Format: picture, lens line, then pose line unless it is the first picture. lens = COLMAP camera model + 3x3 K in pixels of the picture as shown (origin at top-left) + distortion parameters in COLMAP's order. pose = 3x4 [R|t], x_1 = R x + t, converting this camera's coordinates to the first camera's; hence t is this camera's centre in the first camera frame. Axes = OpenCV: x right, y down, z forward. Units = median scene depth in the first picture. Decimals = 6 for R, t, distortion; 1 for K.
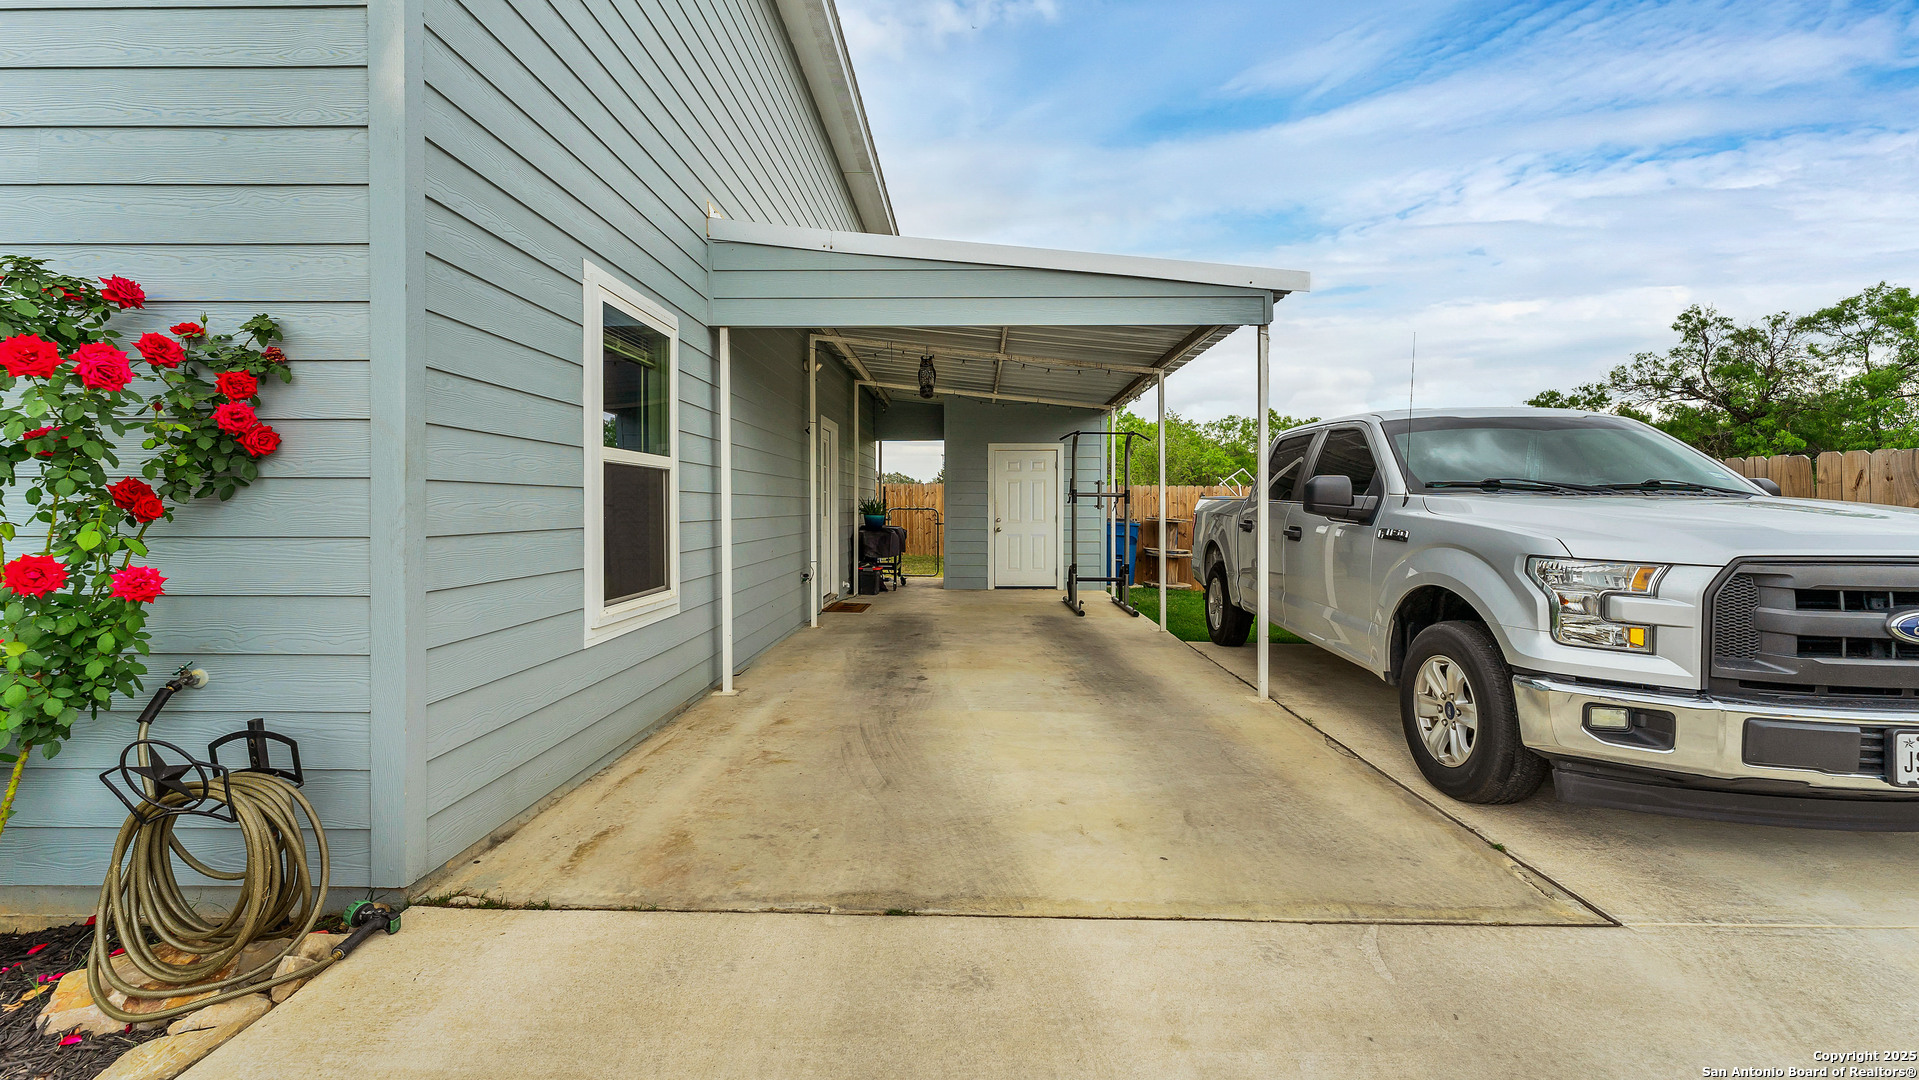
lens RADIAL K [[779.3, 0, 963.1], [0, 779.3, 492.4], [0, 0, 1]] dist [-0.000070, -0.000159]
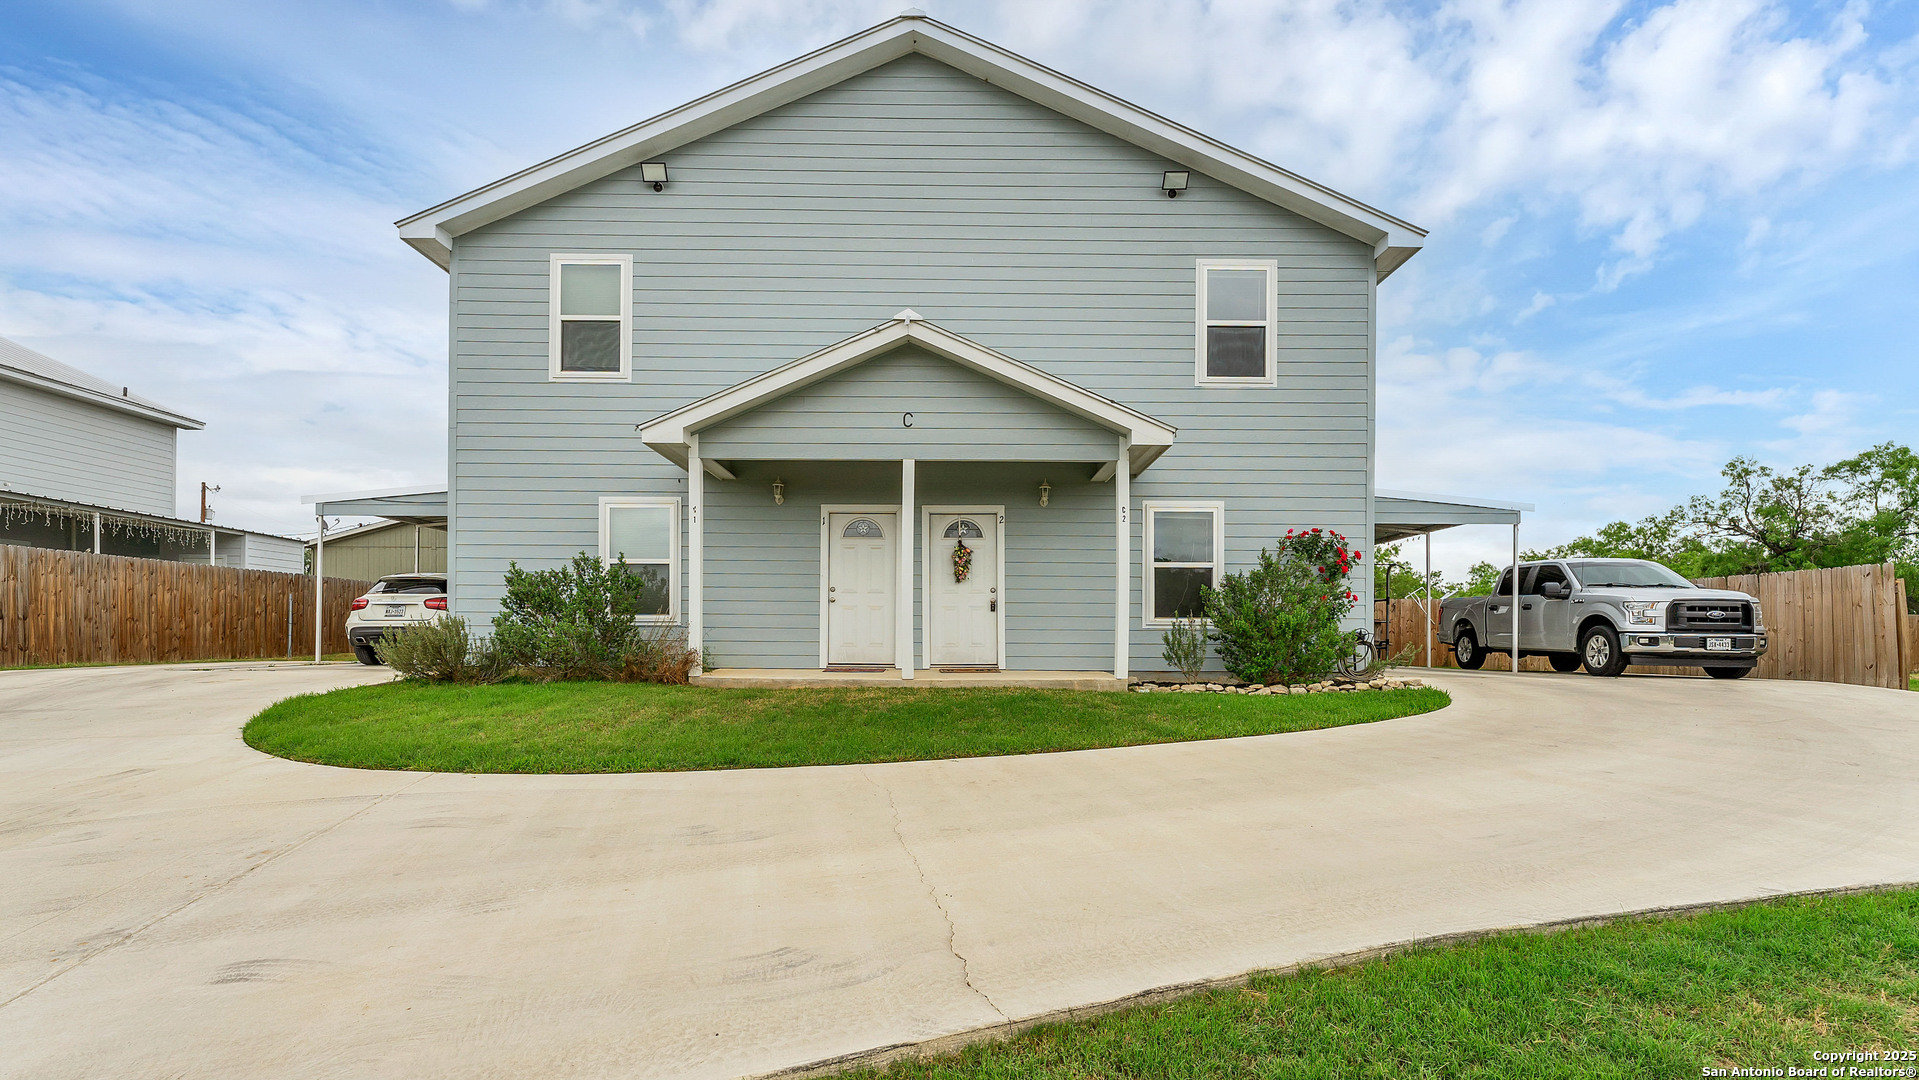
lens RADIAL K [[926.0, 0, 960.7], [0, 926.0, 612.5], [0, 0, 1]] dist [-0.000913, 0.000477]
pose [[0.999557, 0.004518, 0.029426, -1.014744], [-0.004092, 0.999886, -0.014505, 0.083571], [-0.029488, 0.014378, 0.999462, -1.314275]]
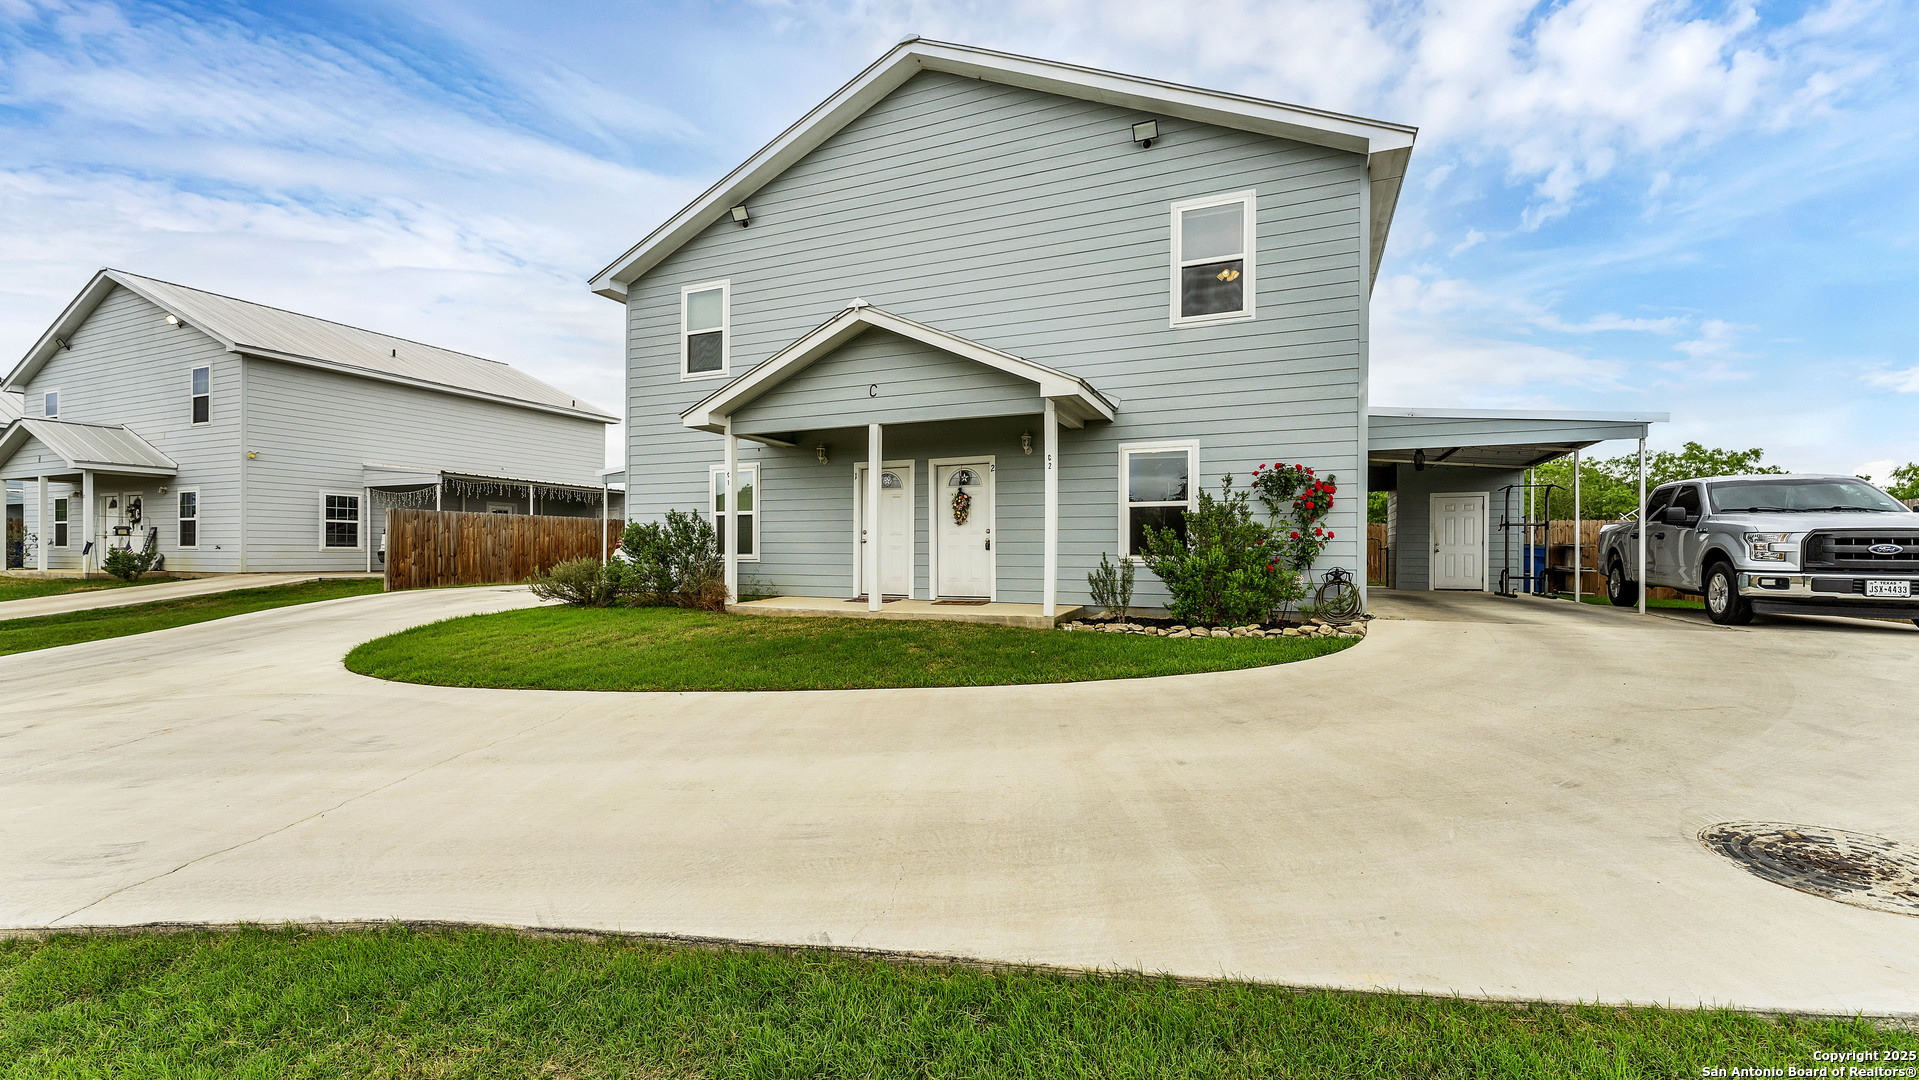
lens RADIAL K [[784.2, 0, 965.1], [0, 784.2, 531.6], [0, 0, 1]] dist [-0.000891, 0.000224]
pose [[0.926520, -0.010076, -0.376110, -0.352348], [0.005600, 0.999900, -0.012993, 0.040147], [0.376204, 0.009932, 0.926484, -1.137054]]
